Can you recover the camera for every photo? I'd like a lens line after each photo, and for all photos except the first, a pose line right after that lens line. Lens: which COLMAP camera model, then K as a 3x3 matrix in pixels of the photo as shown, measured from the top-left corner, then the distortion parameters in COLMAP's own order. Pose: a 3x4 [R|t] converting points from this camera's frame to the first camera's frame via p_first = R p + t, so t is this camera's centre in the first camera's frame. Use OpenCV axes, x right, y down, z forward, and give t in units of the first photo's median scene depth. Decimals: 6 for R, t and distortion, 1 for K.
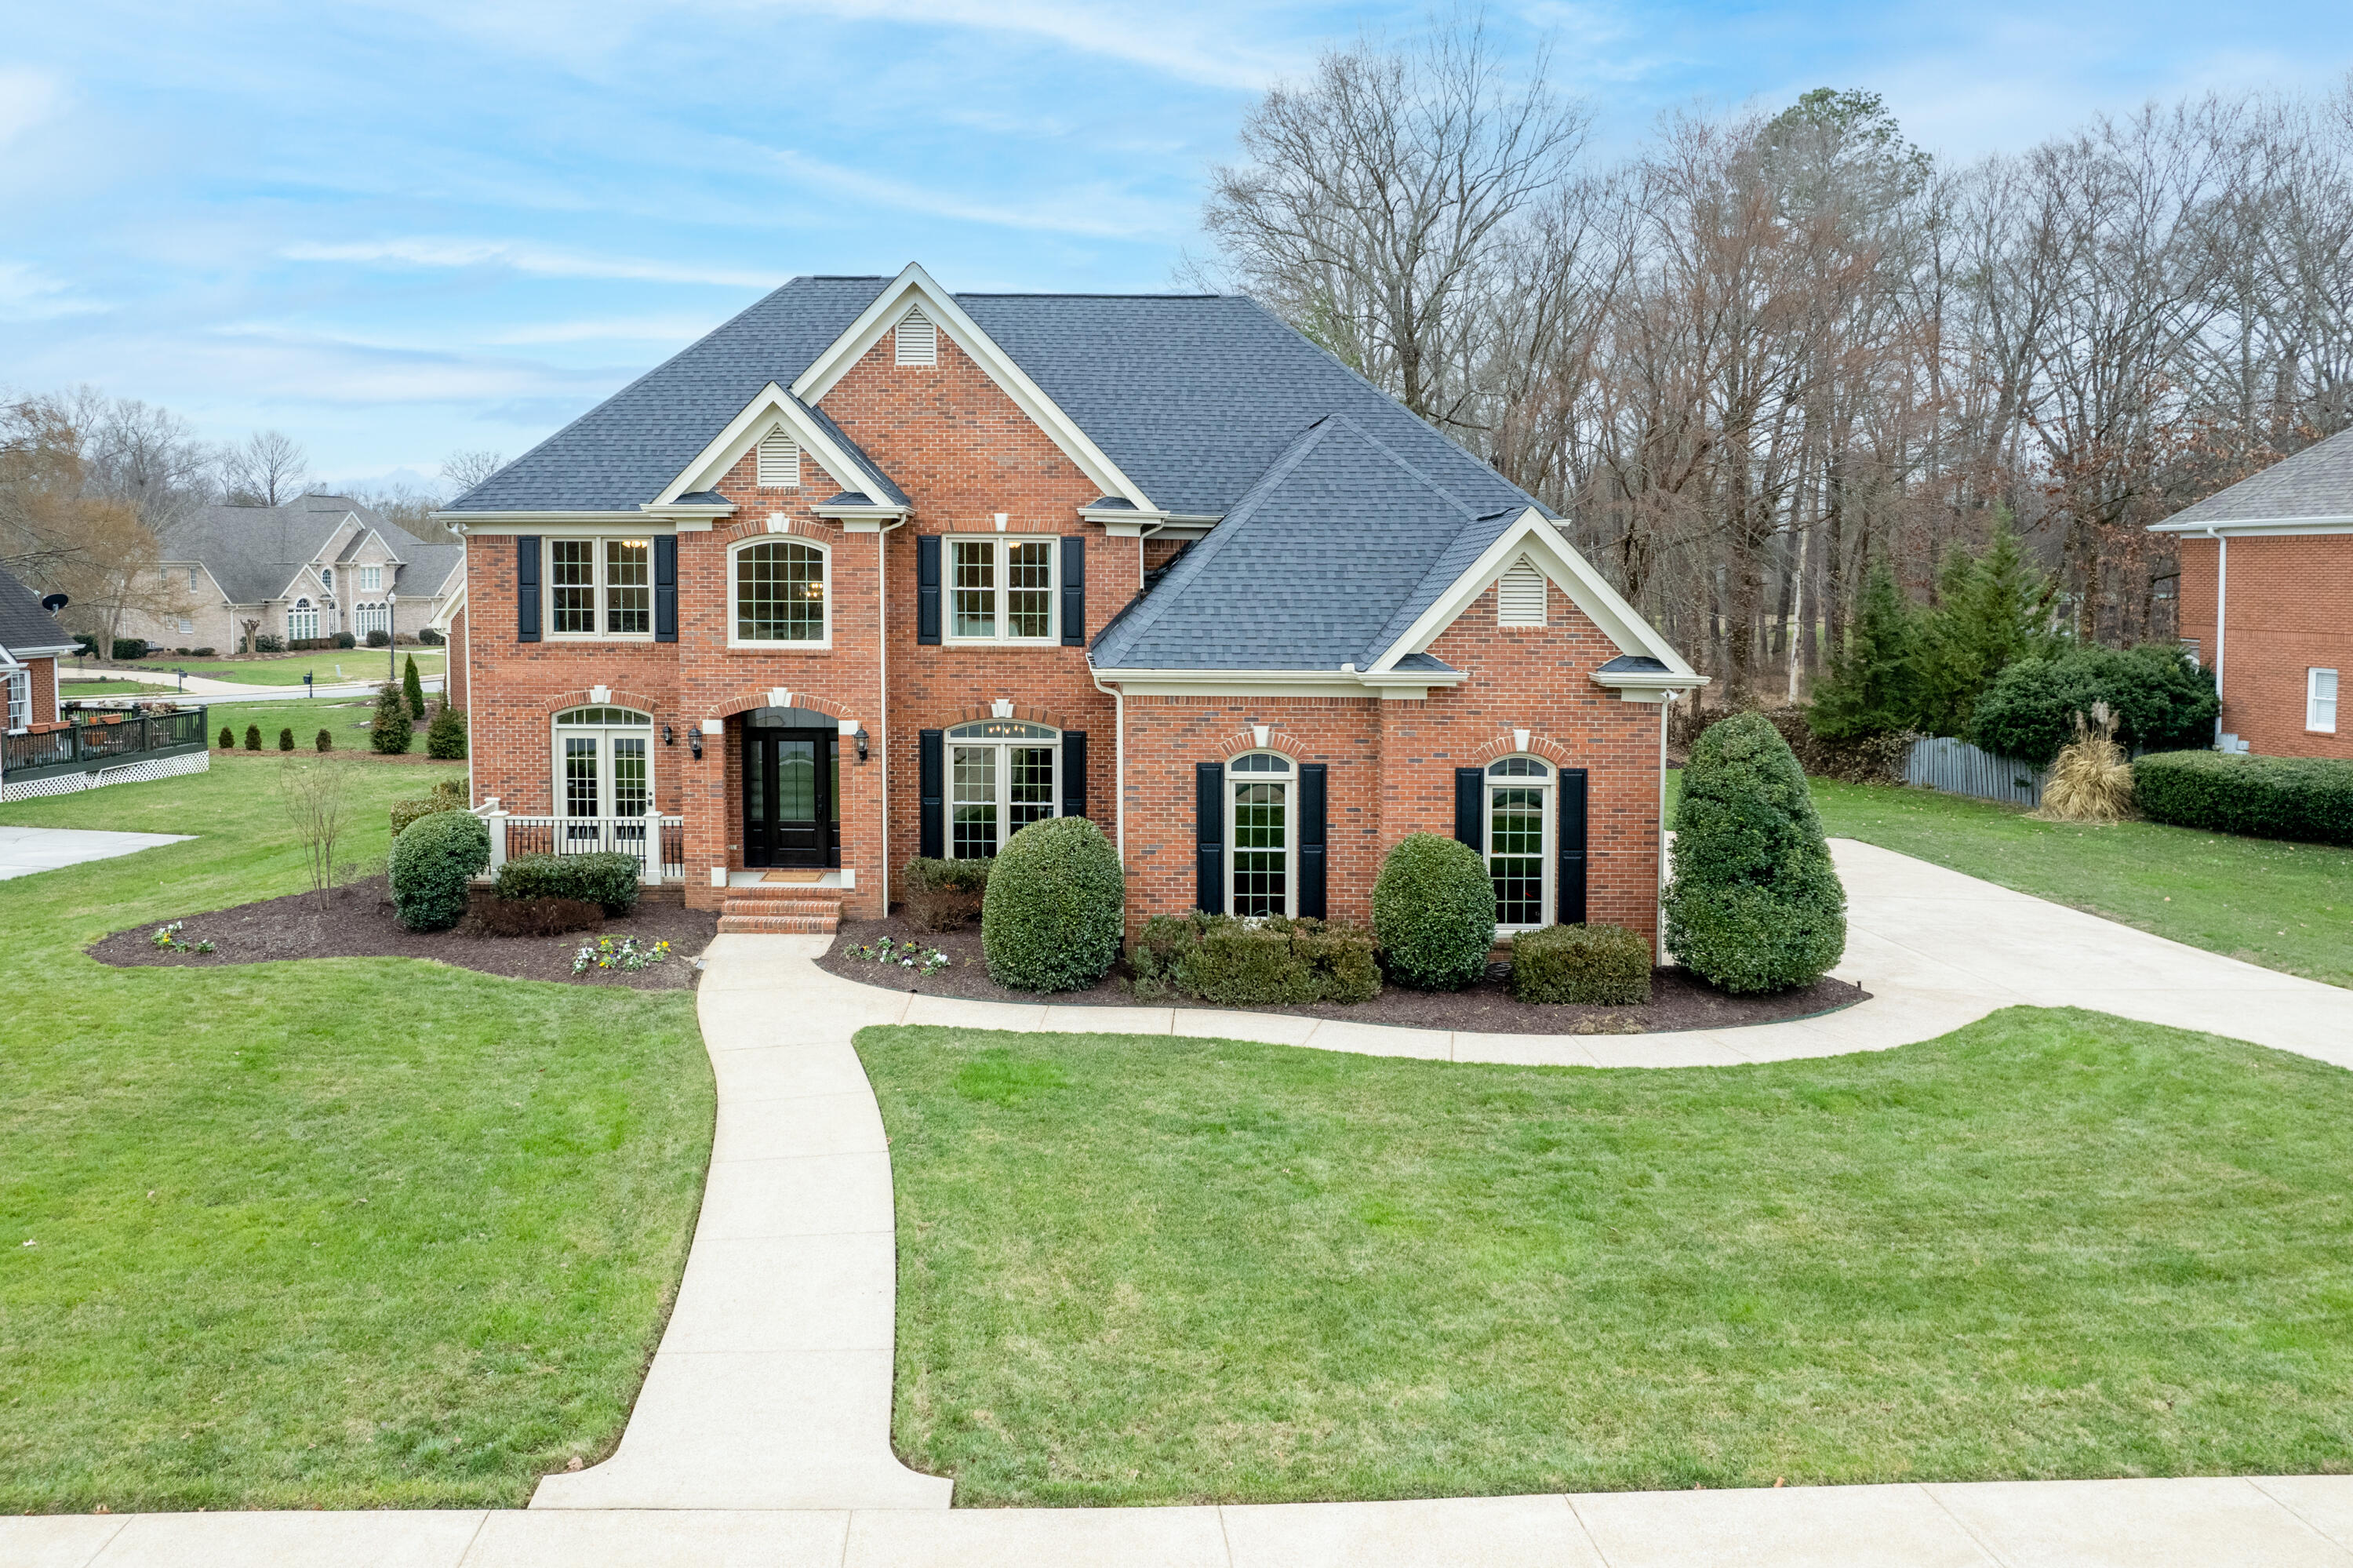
lens RADIAL K [[1519.0, 0, 1047.0], [0, 1519.0, 696.0], [0, 0, 1]] dist [-0.043958, 0.019639]
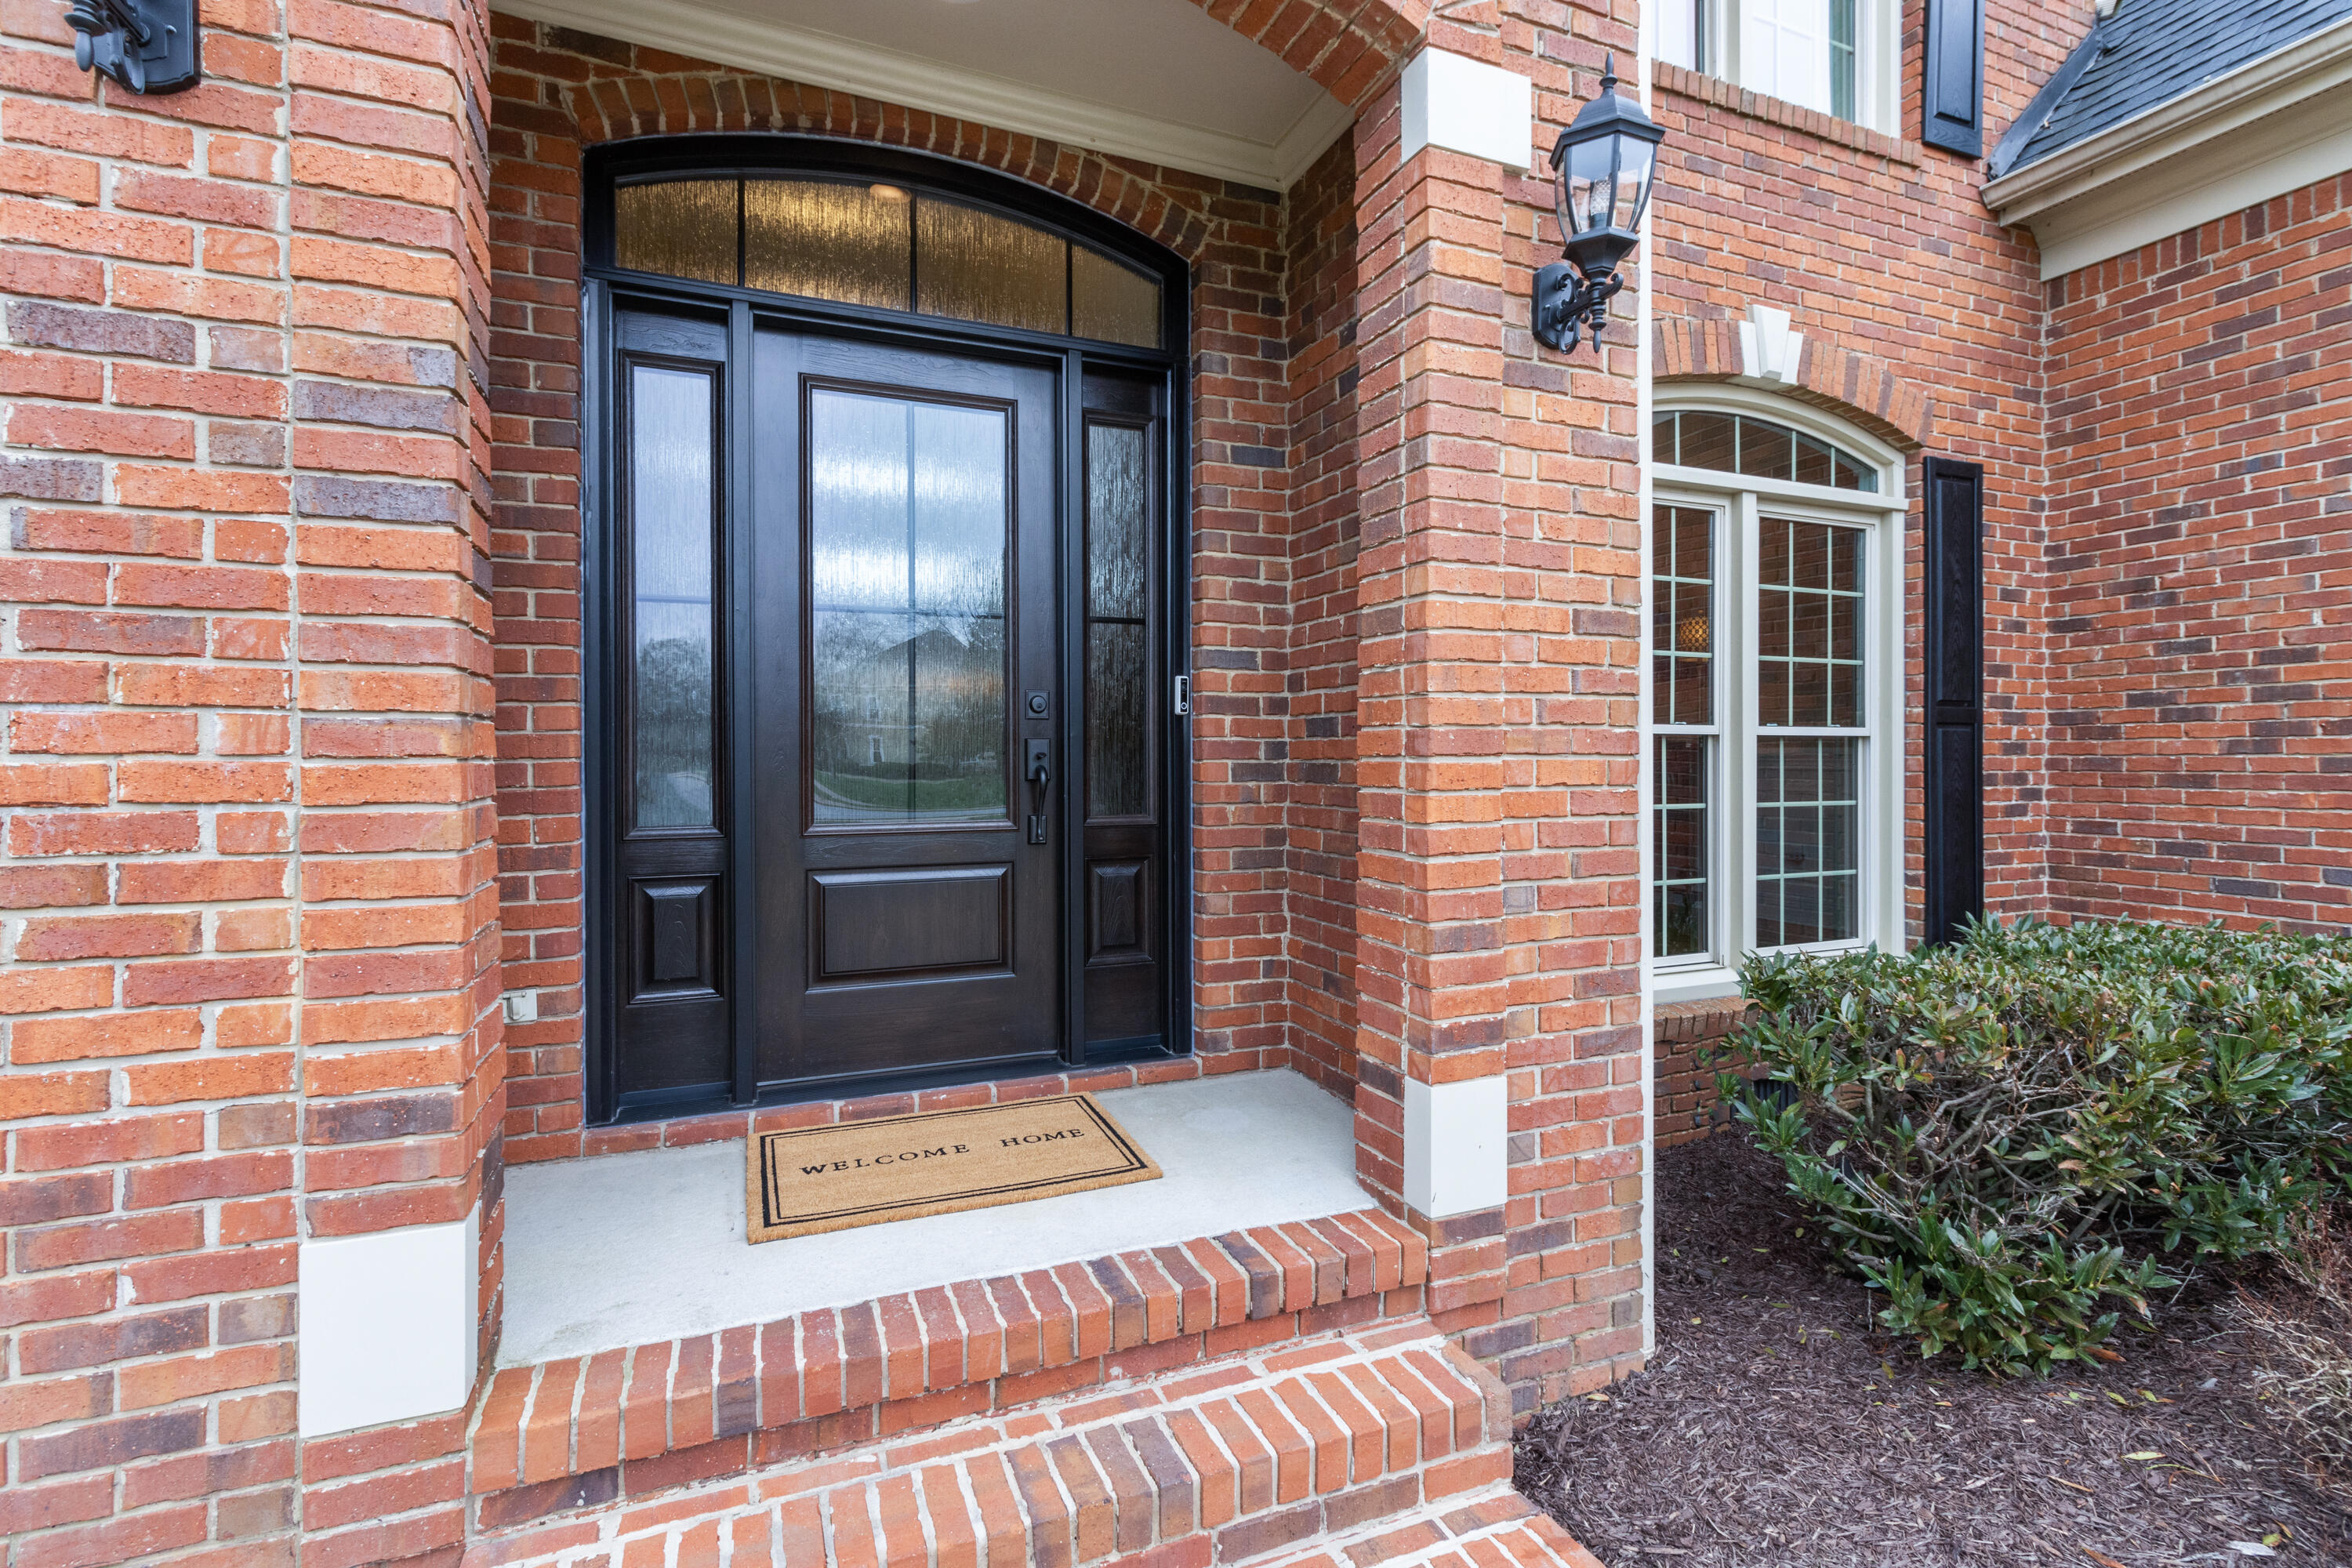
lens RADIAL K [[1099.2, 0, 1184.3], [0, 1099.2, 767.3], [0, 0, 1]] dist [0.001712, 0.000219]
pose [[0.916528, -0.008734, 0.399875, -0.197334], [0.040324, 0.996685, -0.070654, 0.089834], [-0.397932, 0.080881, 0.913843, 0.907357]]
